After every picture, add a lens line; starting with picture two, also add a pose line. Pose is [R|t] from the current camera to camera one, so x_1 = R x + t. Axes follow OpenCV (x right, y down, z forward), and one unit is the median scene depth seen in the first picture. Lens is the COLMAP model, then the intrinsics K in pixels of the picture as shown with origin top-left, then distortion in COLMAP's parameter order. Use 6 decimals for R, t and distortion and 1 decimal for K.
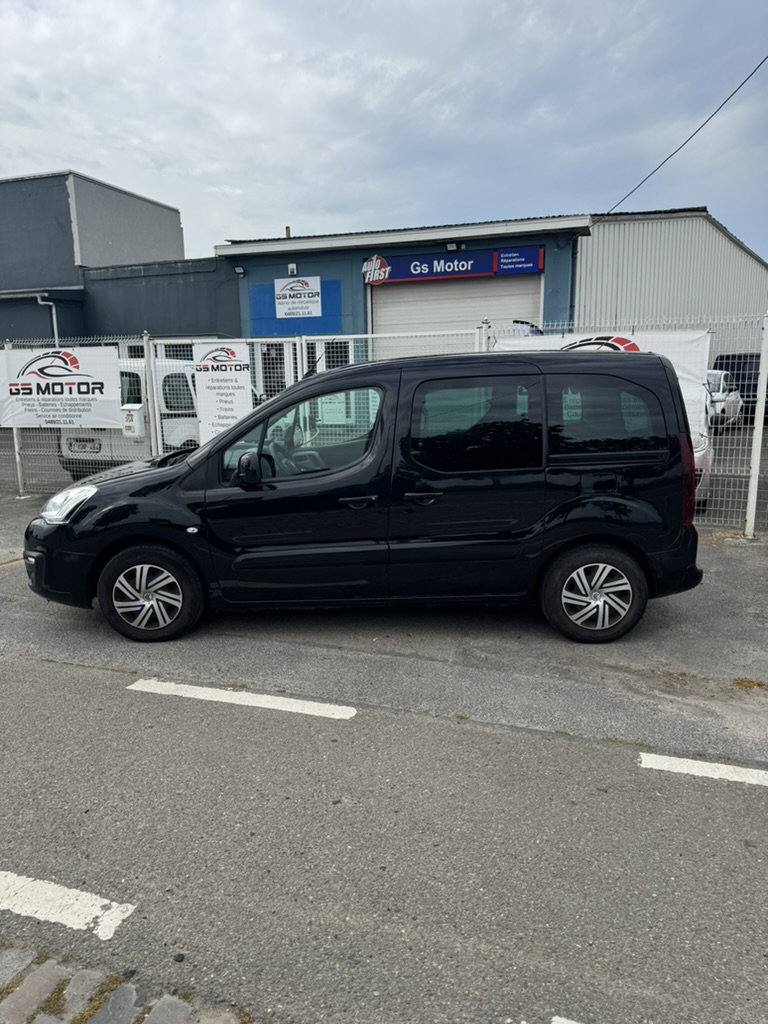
lens RADIAL K [[708.5, 0, 378.2], [0, 708.5, 534.9], [0, 0, 1]] dist [0.109087, -0.185468]
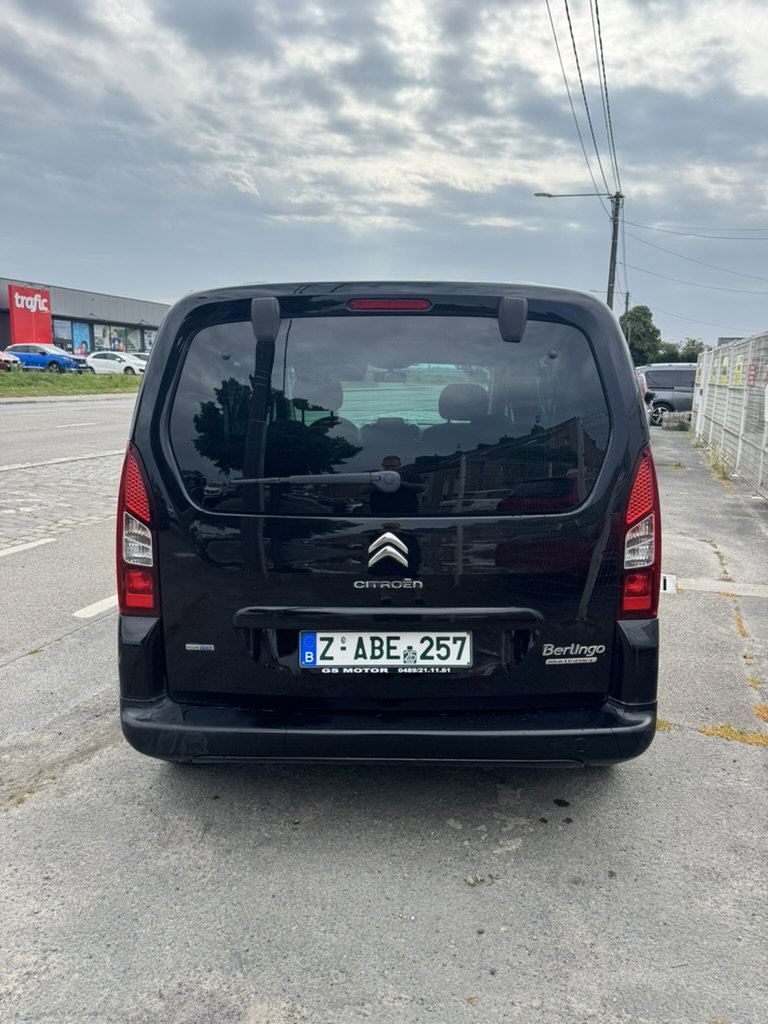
lens RADIAL K [[728.0, 0, 384.0], [0, 728.0, 512.0], [0, 0, 1]] dist [0.026388, -0.030317]
pose [[0.000873, 0.199074, -0.979984, 0.426483], [-0.238066, 0.951850, 0.193147, -0.104880], [0.971248, 0.233133, 0.048224, 0.519207]]
